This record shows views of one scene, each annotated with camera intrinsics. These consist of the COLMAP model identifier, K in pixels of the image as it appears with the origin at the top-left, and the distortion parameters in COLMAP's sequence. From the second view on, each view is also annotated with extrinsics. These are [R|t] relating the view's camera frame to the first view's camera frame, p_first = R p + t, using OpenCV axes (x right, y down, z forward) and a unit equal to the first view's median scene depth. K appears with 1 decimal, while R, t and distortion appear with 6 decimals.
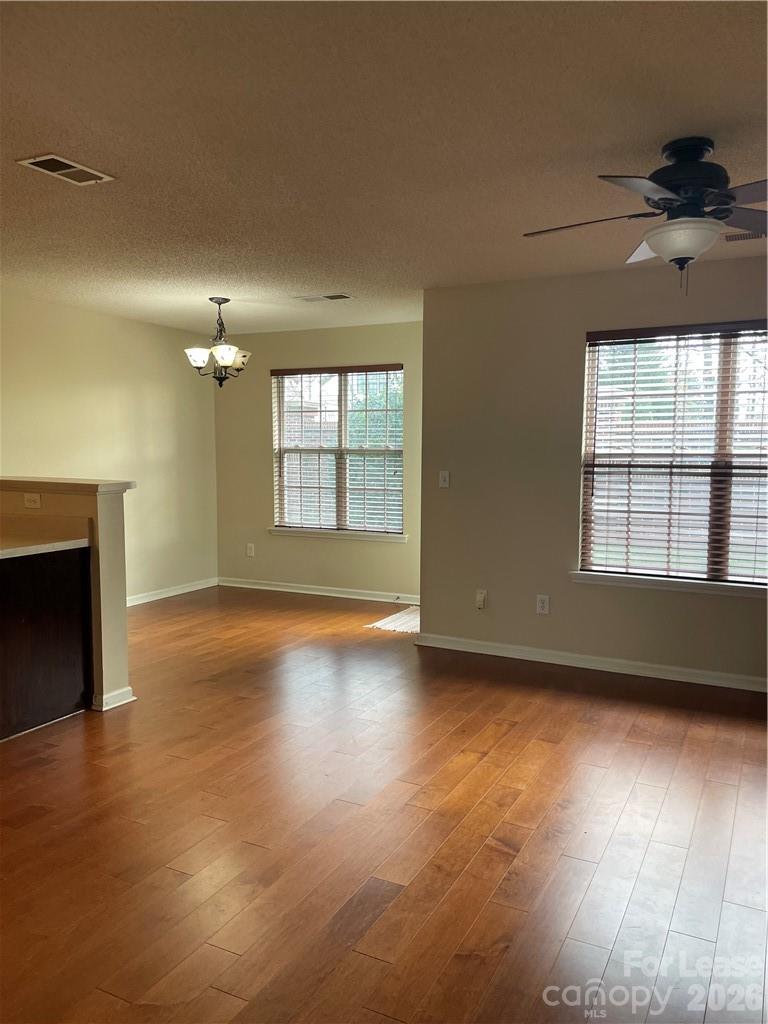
lens RADIAL K [[763.0, 0, 390.4], [0, 763.0, 523.6], [0, 0, 1]] dist [0.098291, -0.128001]
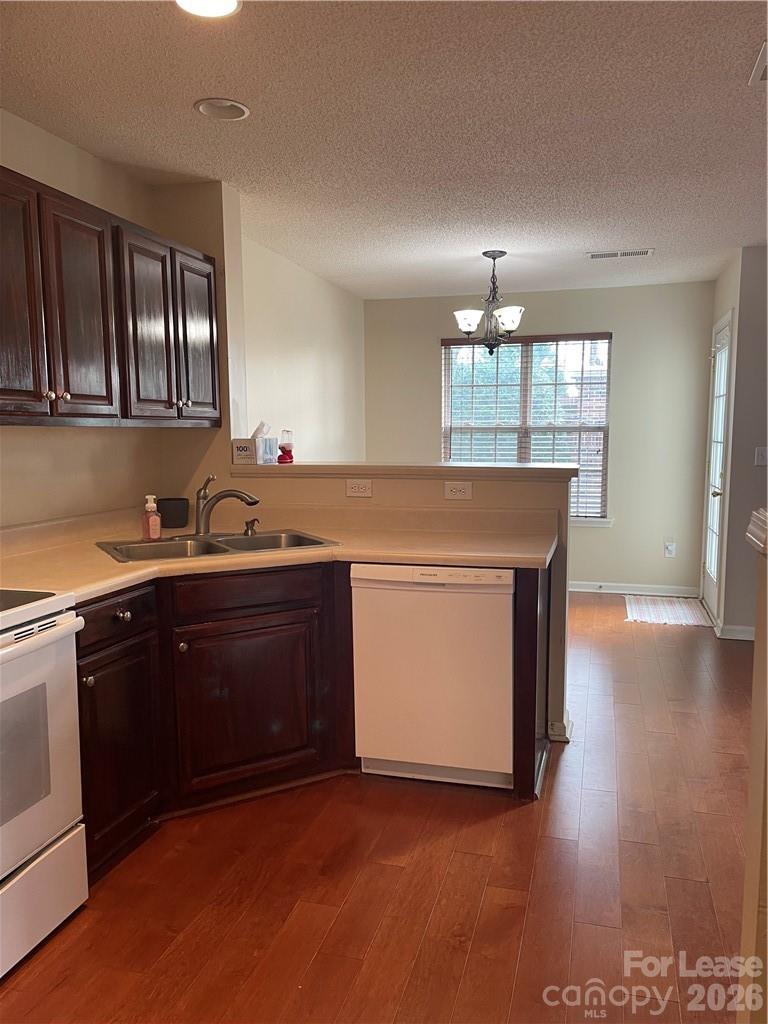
lens RADIAL K [[763.0, 0, 390.4], [0, 763.0, 523.6], [0, 0, 1]] dist [0.098291, -0.128001]
pose [[0.979460, -0.033249, 0.198879, -0.511252], [0.028796, 0.999267, 0.025243, -0.012640], [-0.199572, -0.018998, 0.979699, 0.168870]]
